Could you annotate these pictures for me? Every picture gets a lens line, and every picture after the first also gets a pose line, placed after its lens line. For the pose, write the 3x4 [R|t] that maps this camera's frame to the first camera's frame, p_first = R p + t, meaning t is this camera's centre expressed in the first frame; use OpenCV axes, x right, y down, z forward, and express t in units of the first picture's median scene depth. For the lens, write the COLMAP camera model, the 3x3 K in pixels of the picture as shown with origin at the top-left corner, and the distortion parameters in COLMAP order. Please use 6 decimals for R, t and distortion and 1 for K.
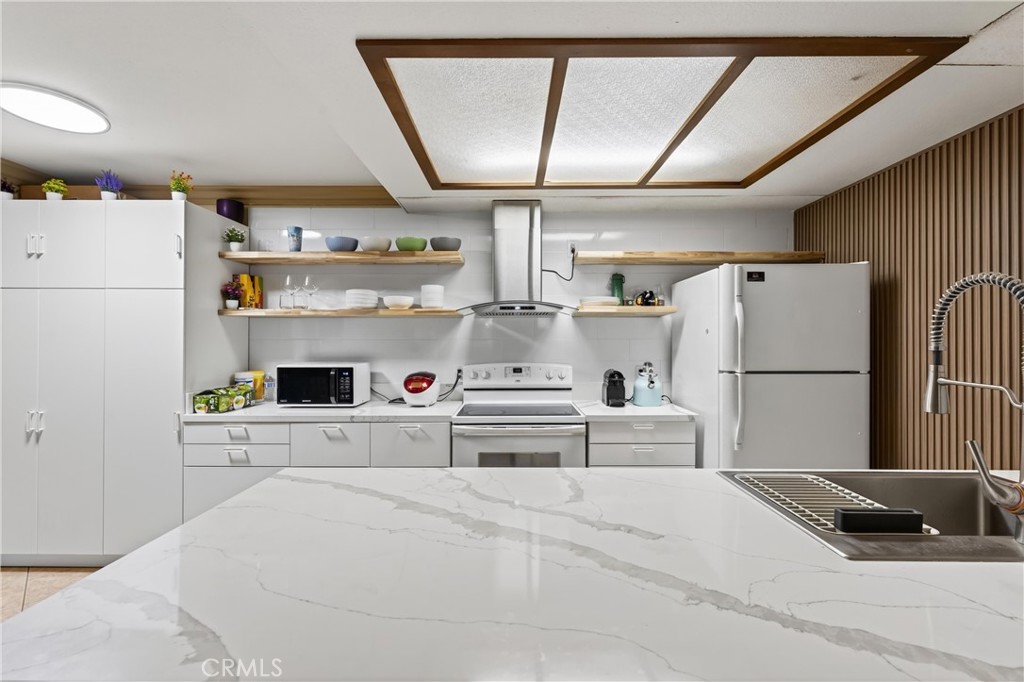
lens RADIAL K [[443.8, 0, 513.2], [0, 443.8, 340.0], [0, 0, 1]] dist [0.000053, -0.000214]
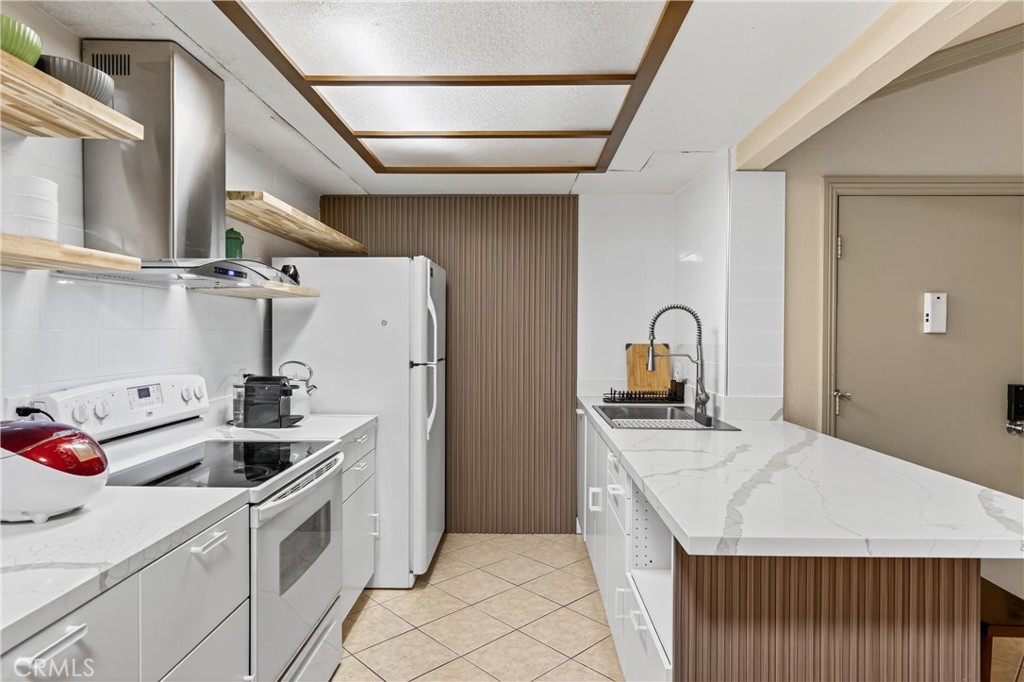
lens RADIAL K [[593.0, 0, 509.3], [0, 593.0, 337.8], [0, 0, 1]] dist [-0.001492, -0.000328]
pose [[0.026551, -0.008423, 0.999612, -0.699932], [-0.005559, 0.999948, 0.008573, -0.000221], [-0.999632, -0.005785, 0.026503, 0.636683]]
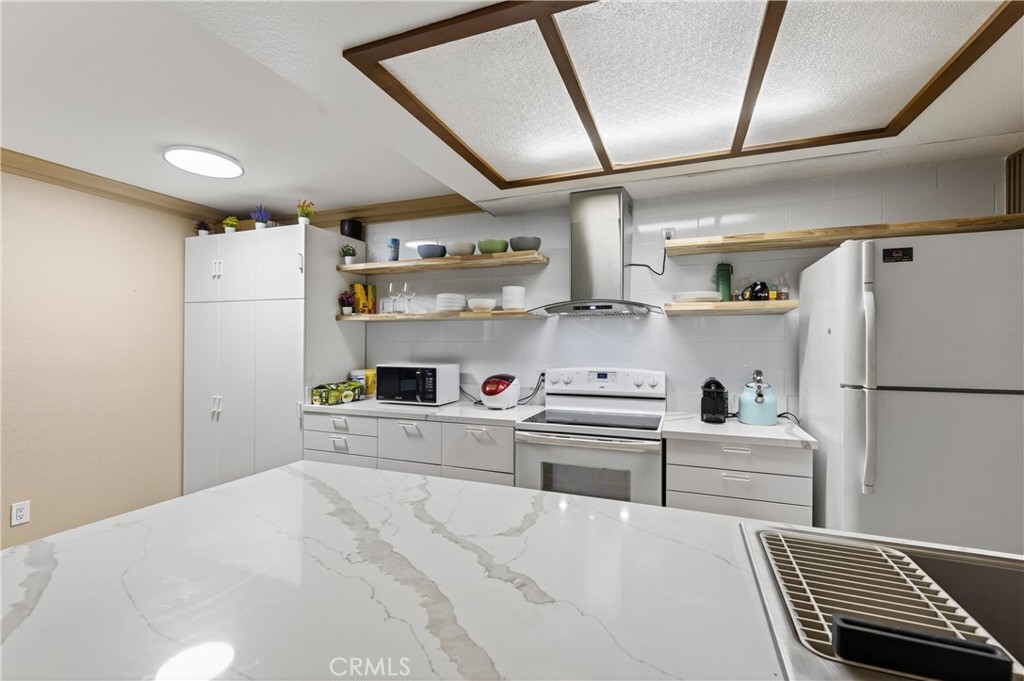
lens RADIAL K [[443.8, 0, 513.2], [0, 443.8, 339.5], [0, 0, 1]] dist [0.000053, -0.000214]
pose [[0.933233, 0.000124, -0.359271, 0.184091], [-0.001935, 0.999987, -0.004681, -0.001446], [0.359266, 0.005064, 0.933221, 0.088230]]
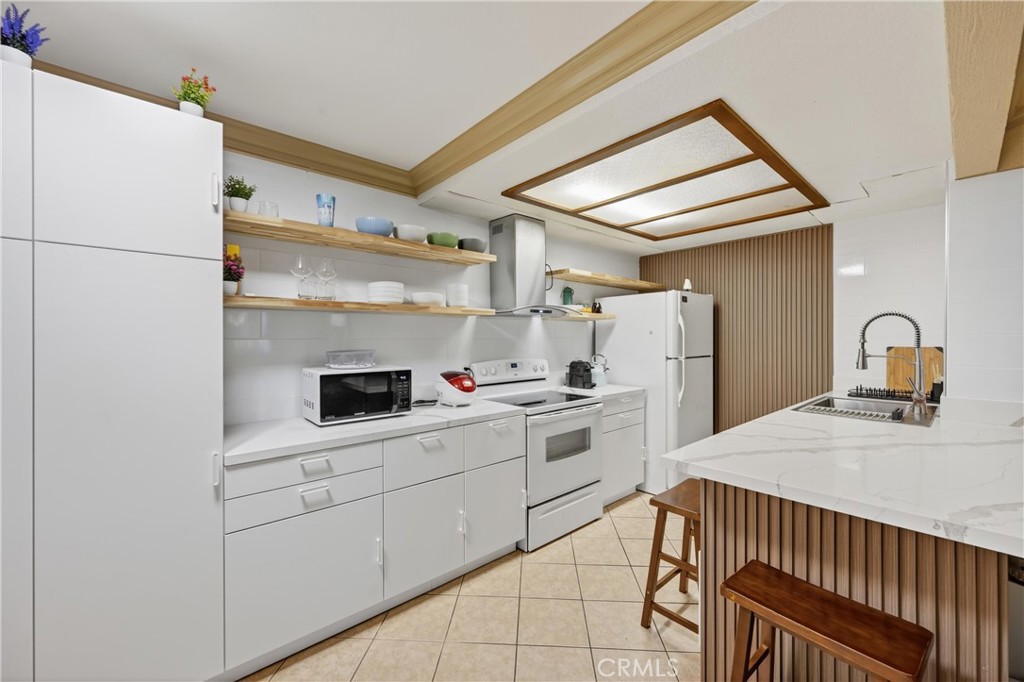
lens RADIAL K [[399.7, 0, 510.6], [0, 399.7, 340.0], [0, 0, 1]] dist [-0.000620, -0.000012]
pose [[0.751812, -0.004764, 0.659360, -0.737786], [0.002876, 0.999988, 0.003946, -0.000684], [-0.659371, -0.001071, 0.751817, 0.260841]]
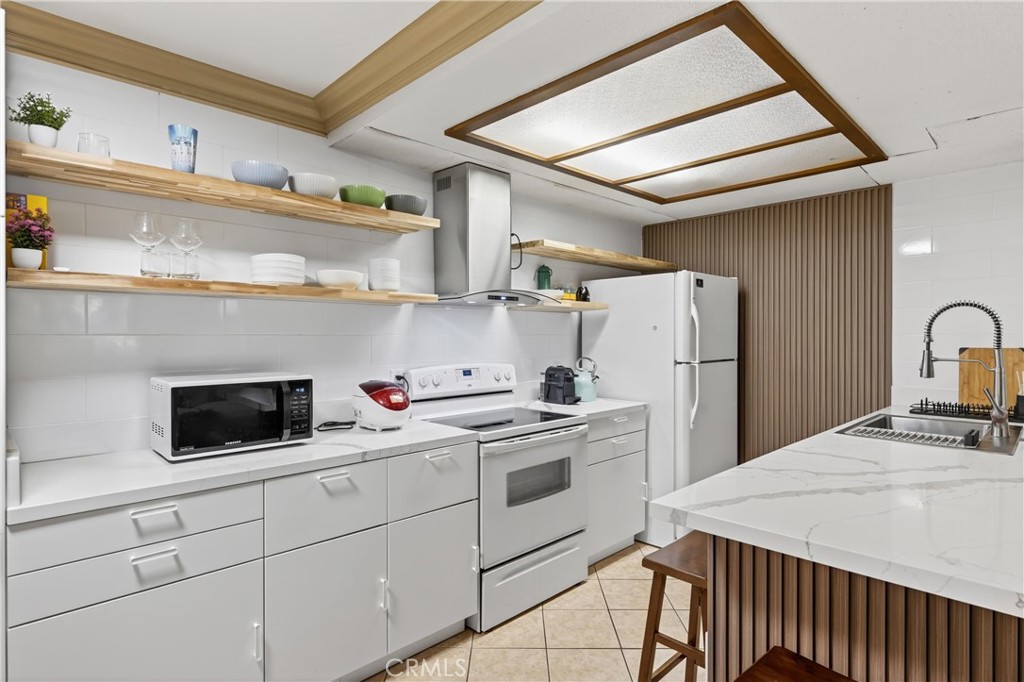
lens RADIAL K [[532.4, 0, 509.6], [0, 532.4, 338.8], [0, 0, 1]] dist [-0.000175, -0.001181]
pose [[0.716704, -0.004128, 0.697365, -0.683281], [0.000300, 0.999984, 0.005610, 0.000280], [-0.697377, -0.003811, 0.716694, 0.263538]]
